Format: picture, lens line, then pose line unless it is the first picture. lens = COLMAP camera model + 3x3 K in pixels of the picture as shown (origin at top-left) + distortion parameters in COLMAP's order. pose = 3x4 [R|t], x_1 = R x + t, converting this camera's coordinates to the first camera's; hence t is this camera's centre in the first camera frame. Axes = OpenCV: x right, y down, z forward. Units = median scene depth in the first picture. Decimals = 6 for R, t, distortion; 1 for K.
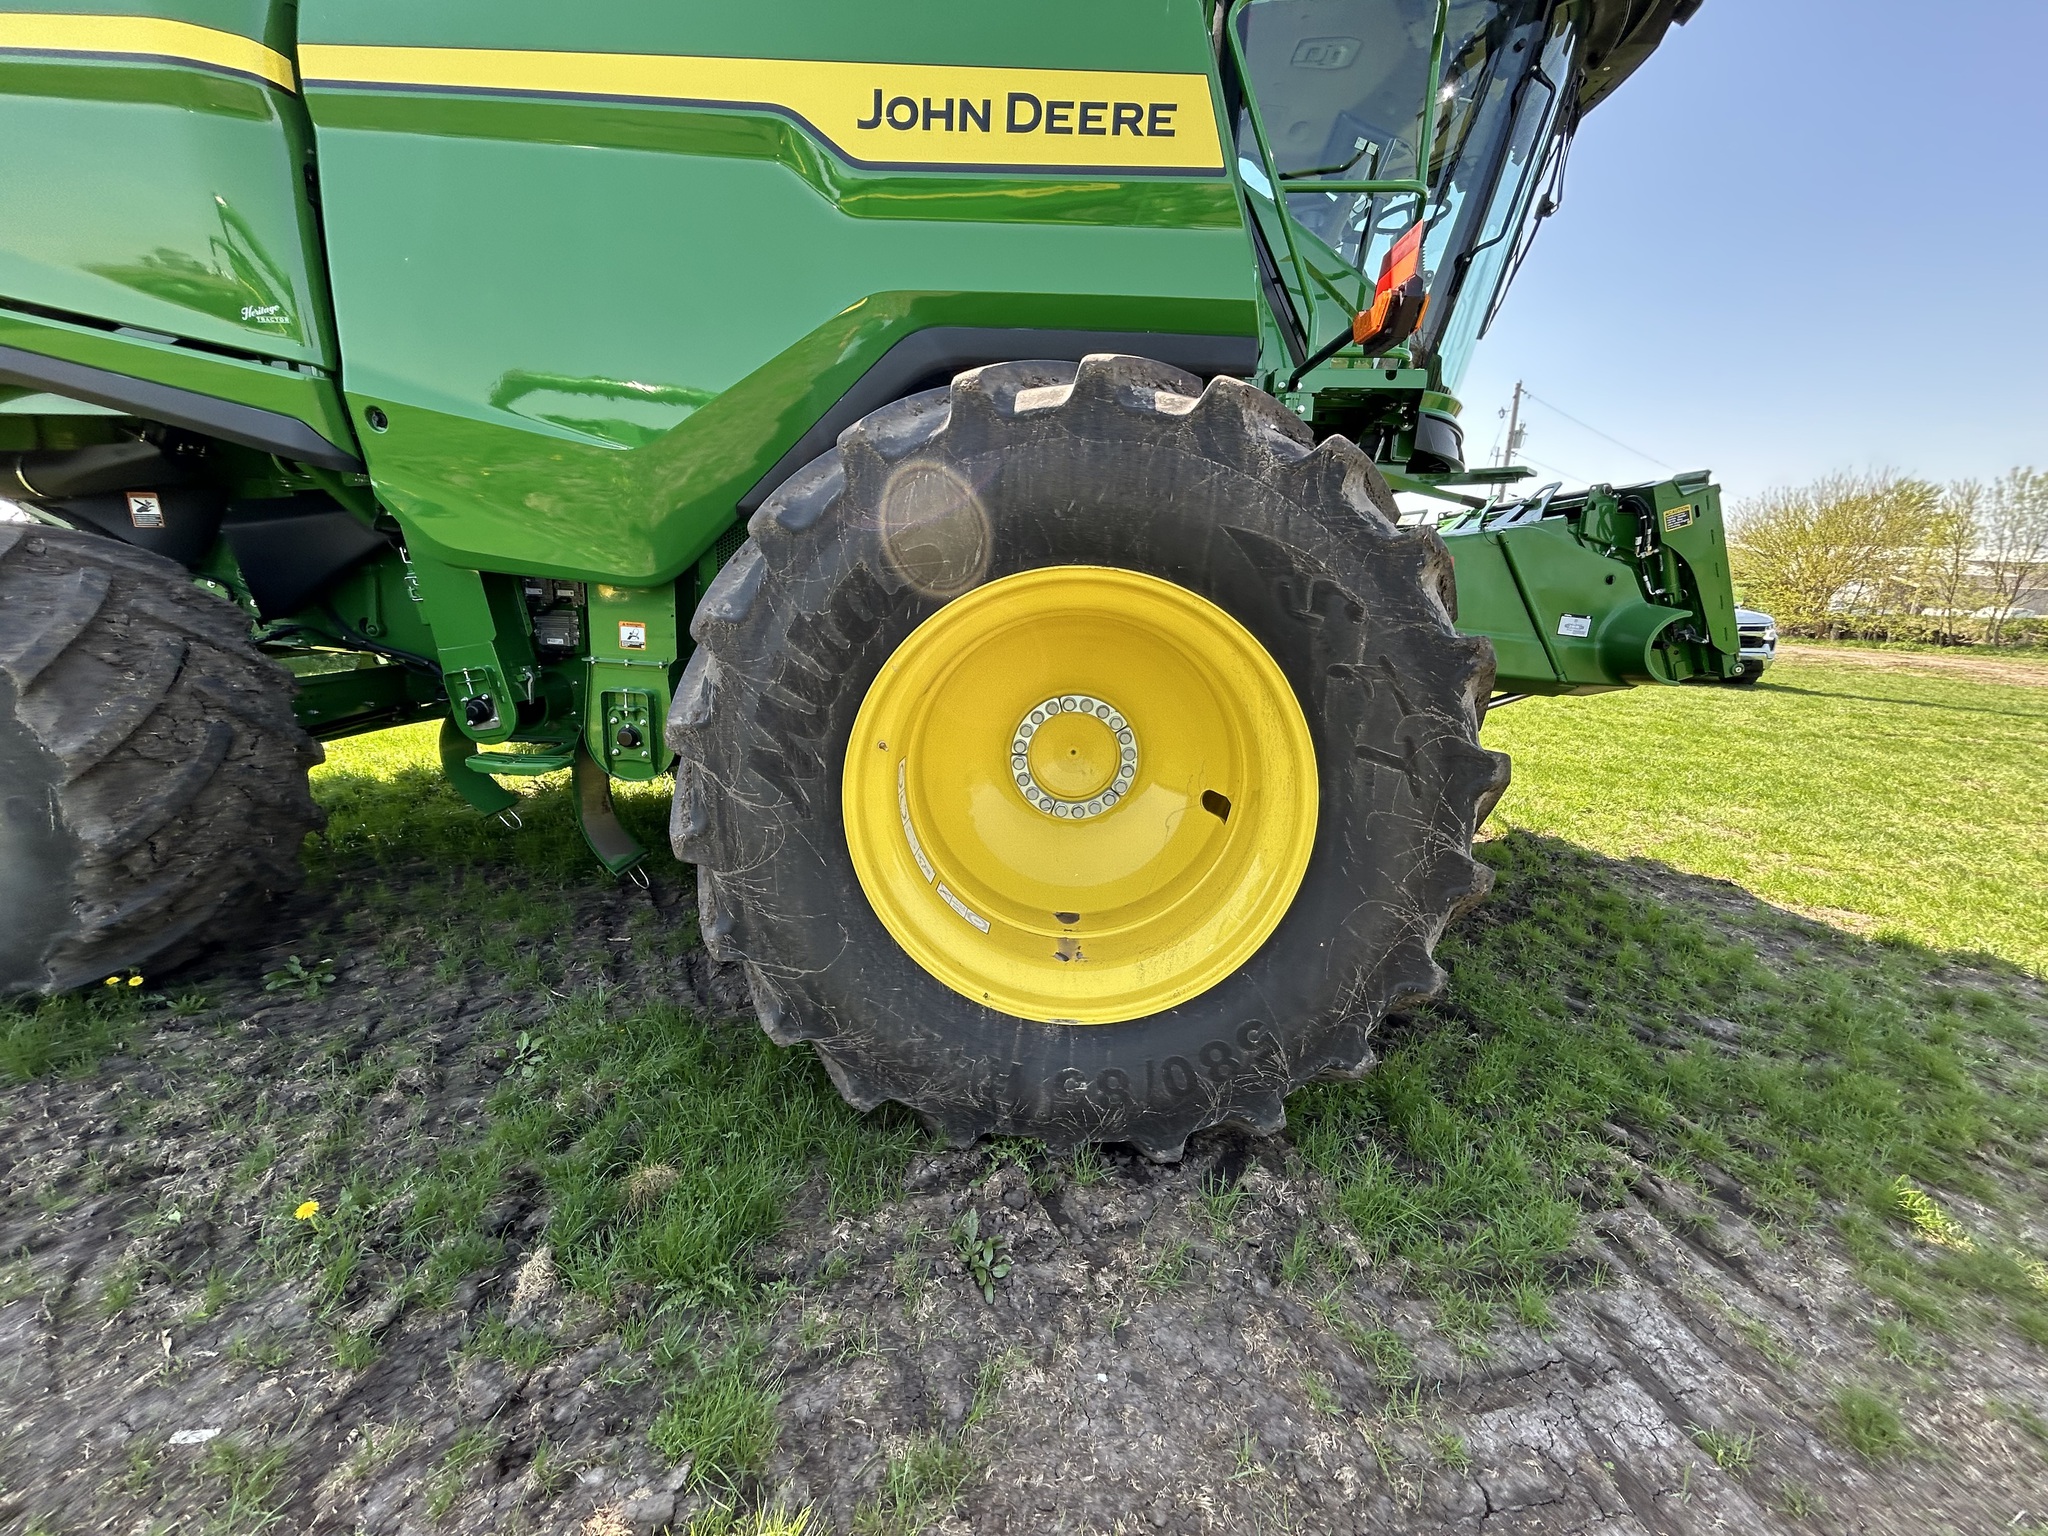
lens RADIAL K [[826.6, 0, 1022.5], [0, 826.6, 766.6], [0, 0, 1]] dist [-0.002377, 0.001155]
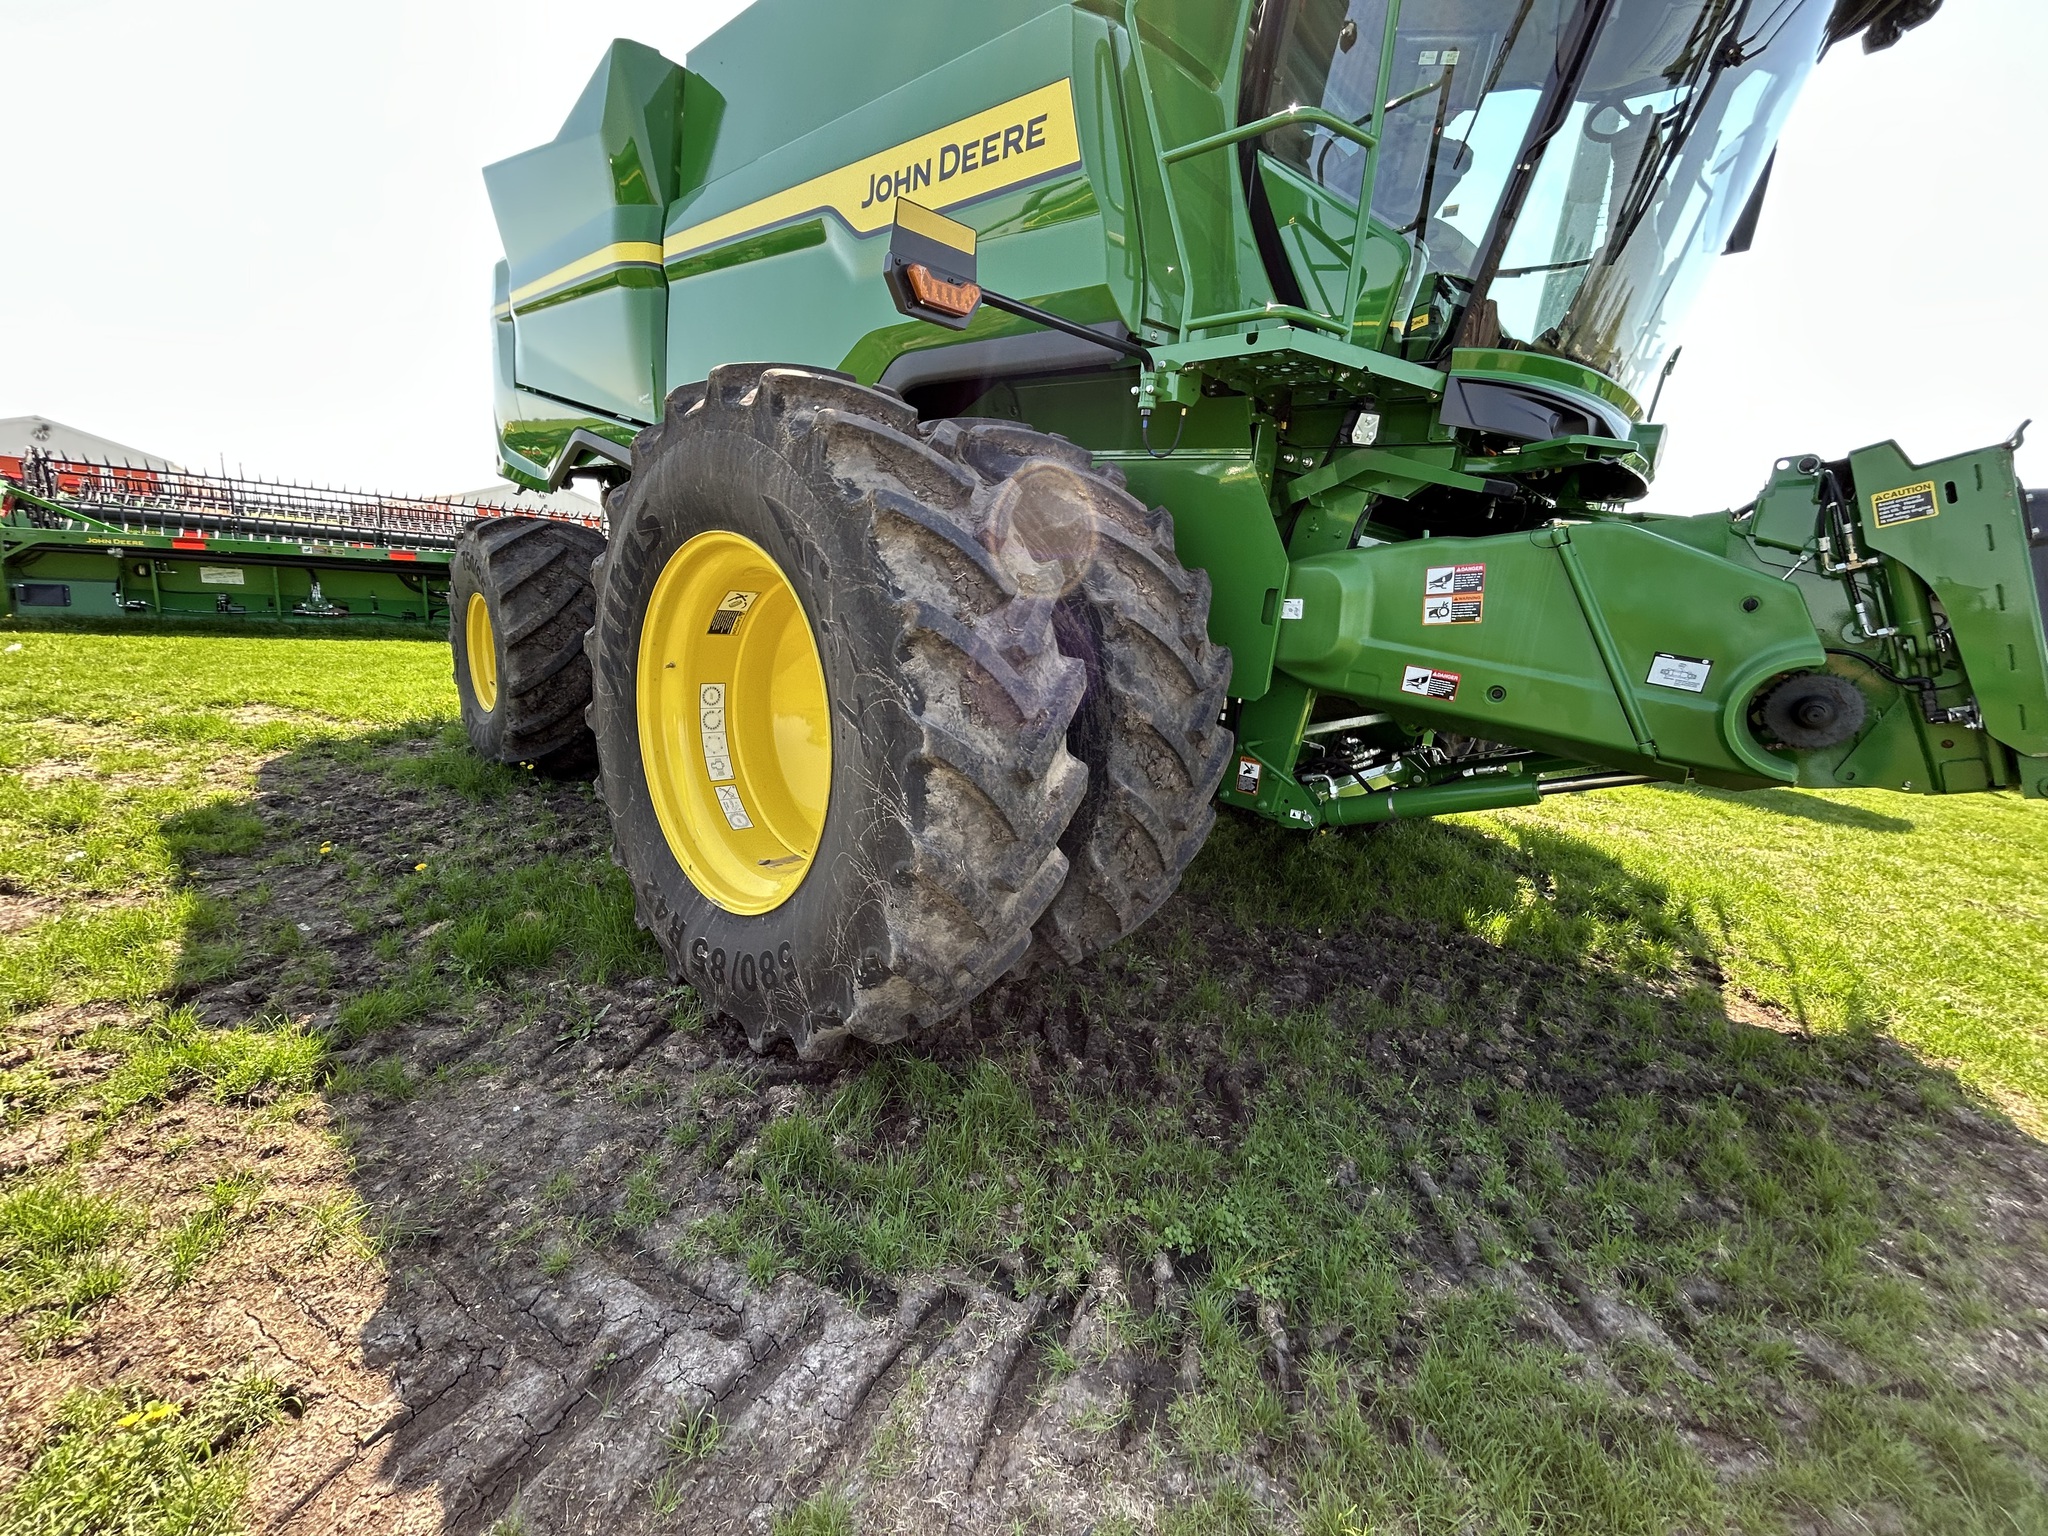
lens RADIAL K [[826.6, 0, 1020.0], [0, 826.6, 766.7], [0, 0, 1]] dist [-0.002377, 0.001155]
pose [[0.763153, 0.176910, -0.621531, 0.954400], [-0.203965, 0.978575, 0.028097, -0.013634], [0.613185, 0.105329, 0.782886, 0.244744]]
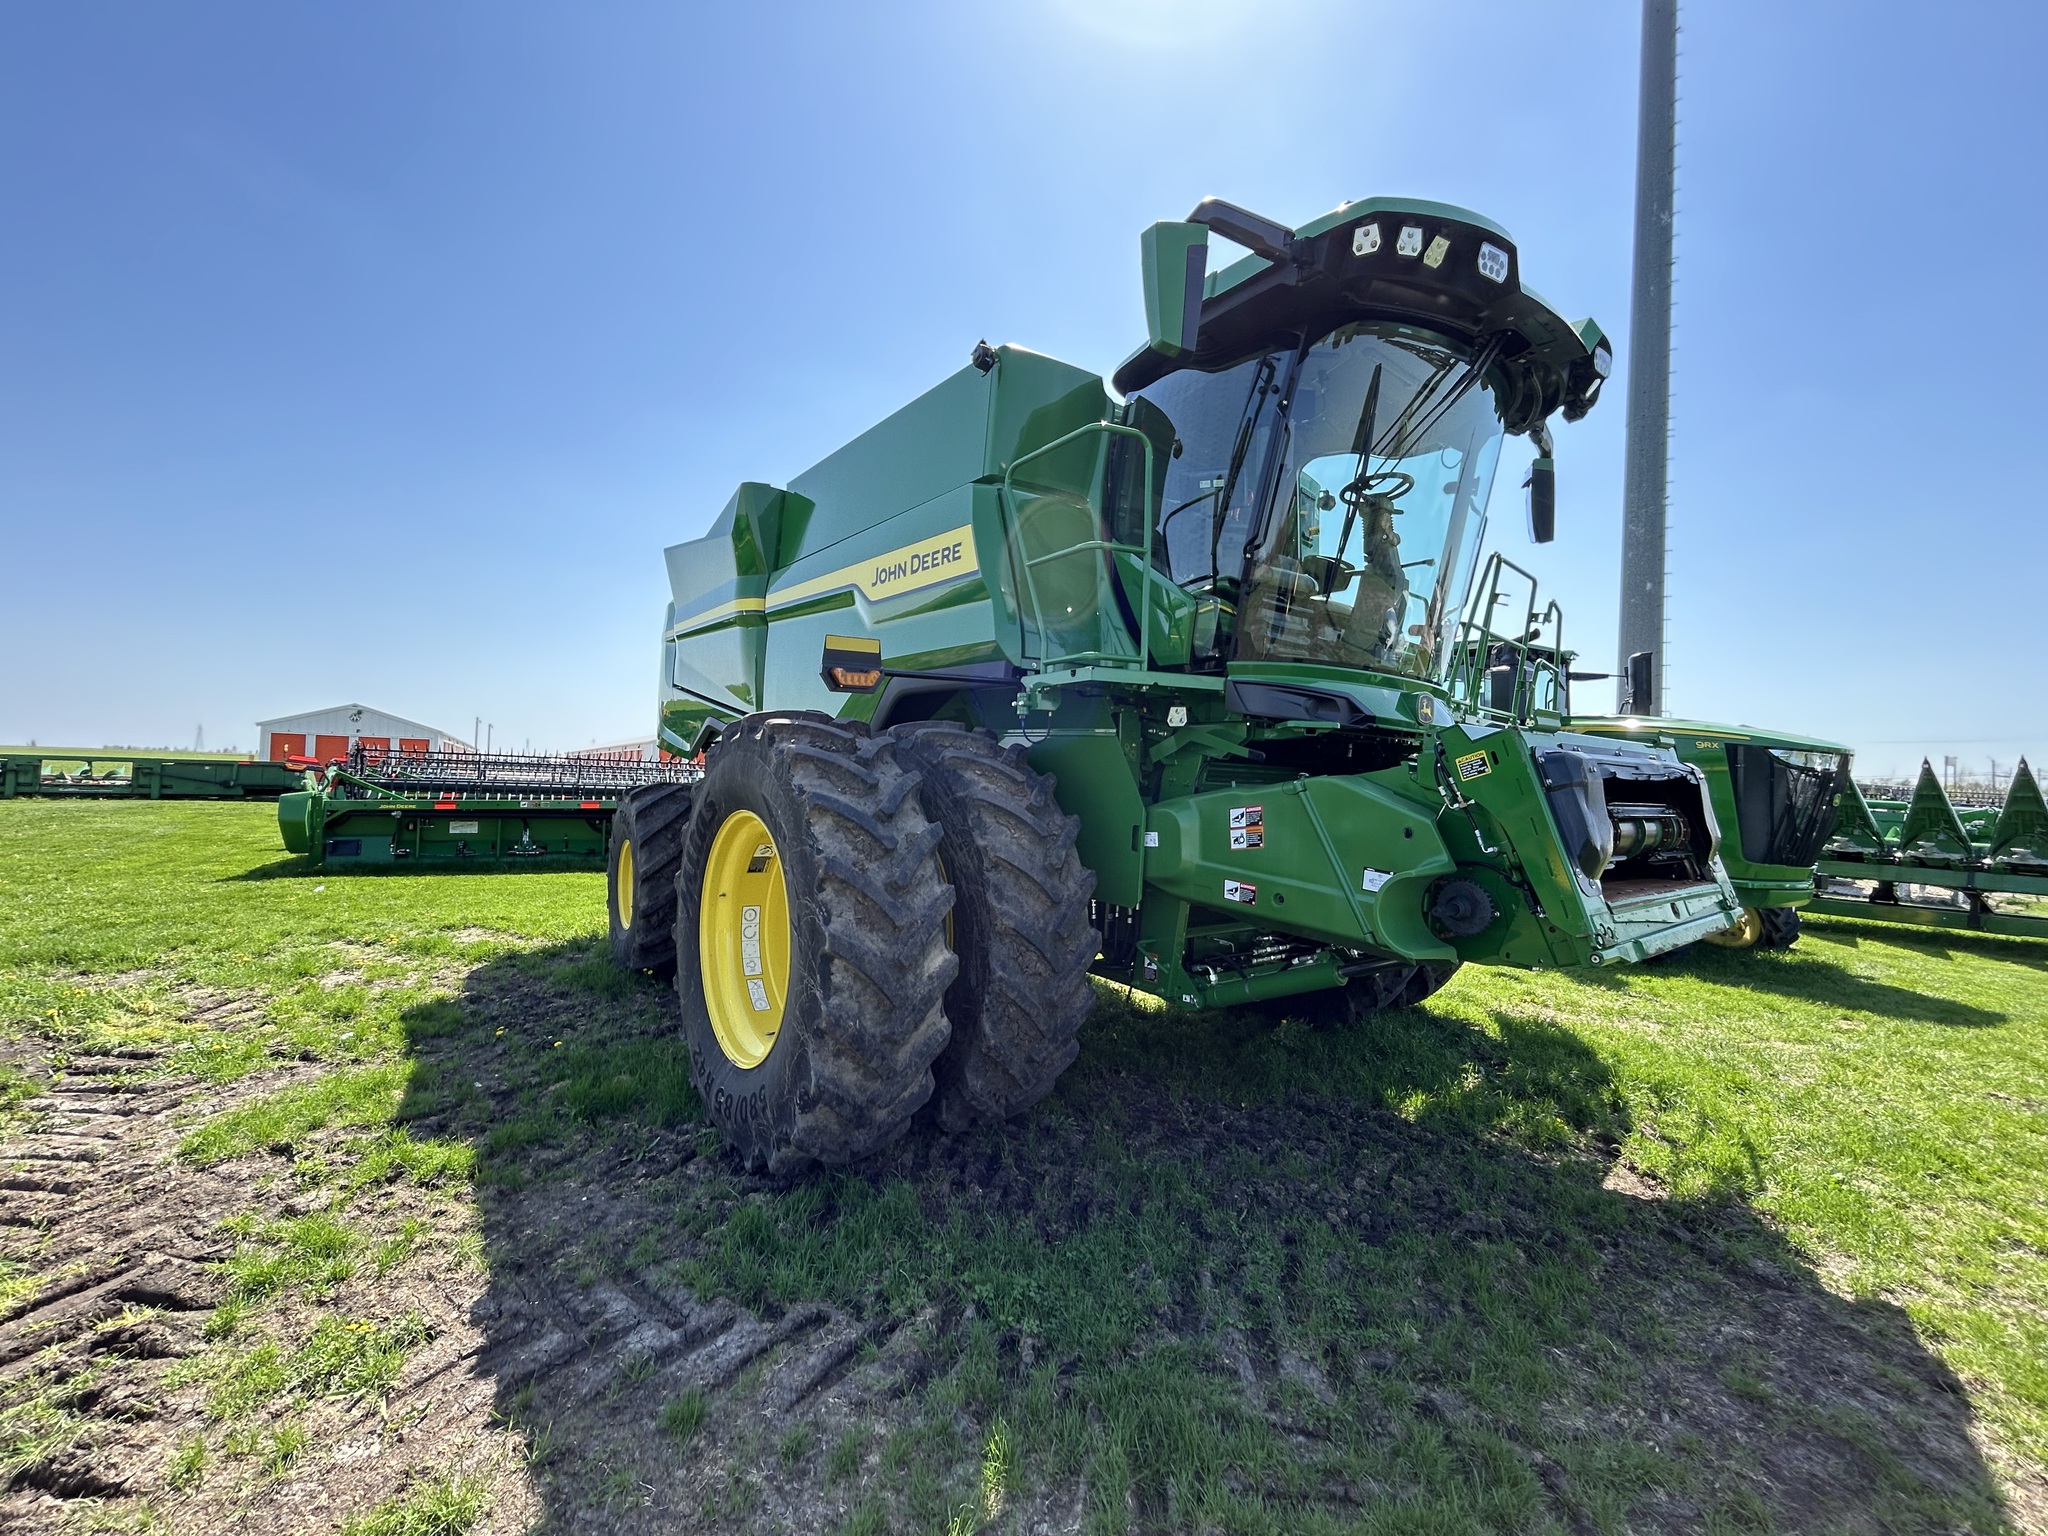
lens RADIAL K [[826.6, 0, 1021.3], [0, 826.6, 768.4], [0, 0, 1]] dist [-0.002377, 0.001155]
pose [[0.651368, -0.017838, -0.758552, 1.526056], [-0.183991, 0.966173, -0.180714, -0.075663], [0.736116, 0.257278, 0.626052, 0.155040]]
